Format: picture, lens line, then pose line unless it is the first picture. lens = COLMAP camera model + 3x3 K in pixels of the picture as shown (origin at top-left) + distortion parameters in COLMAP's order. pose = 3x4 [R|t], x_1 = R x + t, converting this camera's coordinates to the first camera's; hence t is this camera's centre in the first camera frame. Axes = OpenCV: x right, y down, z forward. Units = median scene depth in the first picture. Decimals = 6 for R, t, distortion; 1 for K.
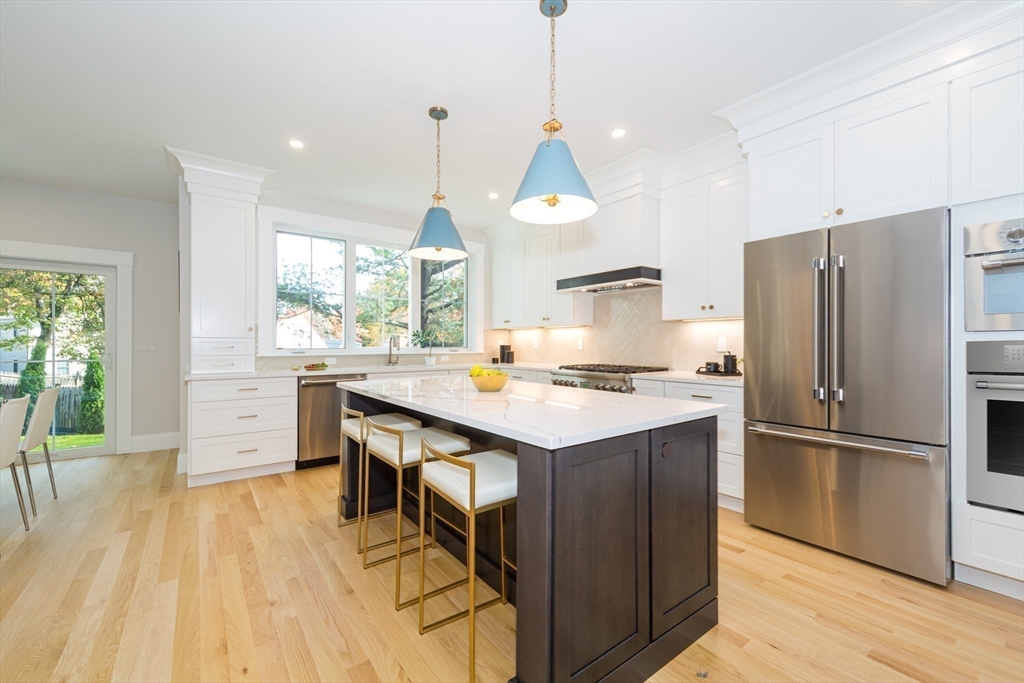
lens RADIAL K [[417.2, 0, 512.0], [0, 417.2, 341.5], [0, 0, 1]] dist [0.001029, 0.000014]
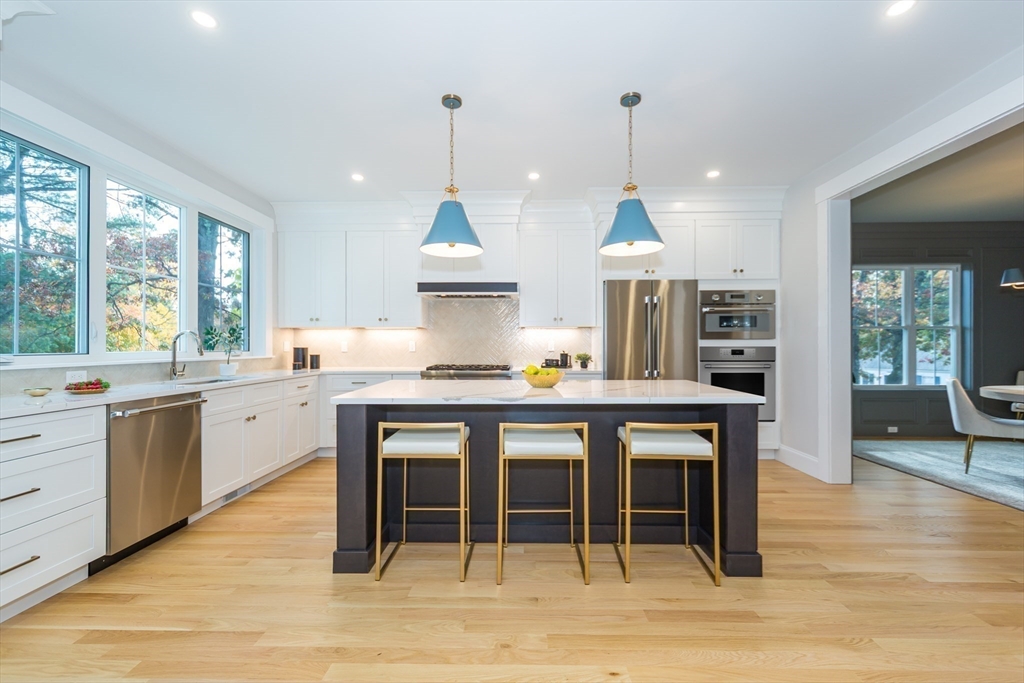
lens RADIAL K [[421.9, 0, 512.0], [0, 421.9, 341.5], [0, 0, 1]] dist [0.002268, 0.000247]
pose [[0.616279, 0.006644, 0.787500, -0.707901], [-0.003221, 0.999977, -0.005916, 0.001227], [-0.787521, 0.001109, 0.616287, 0.253625]]
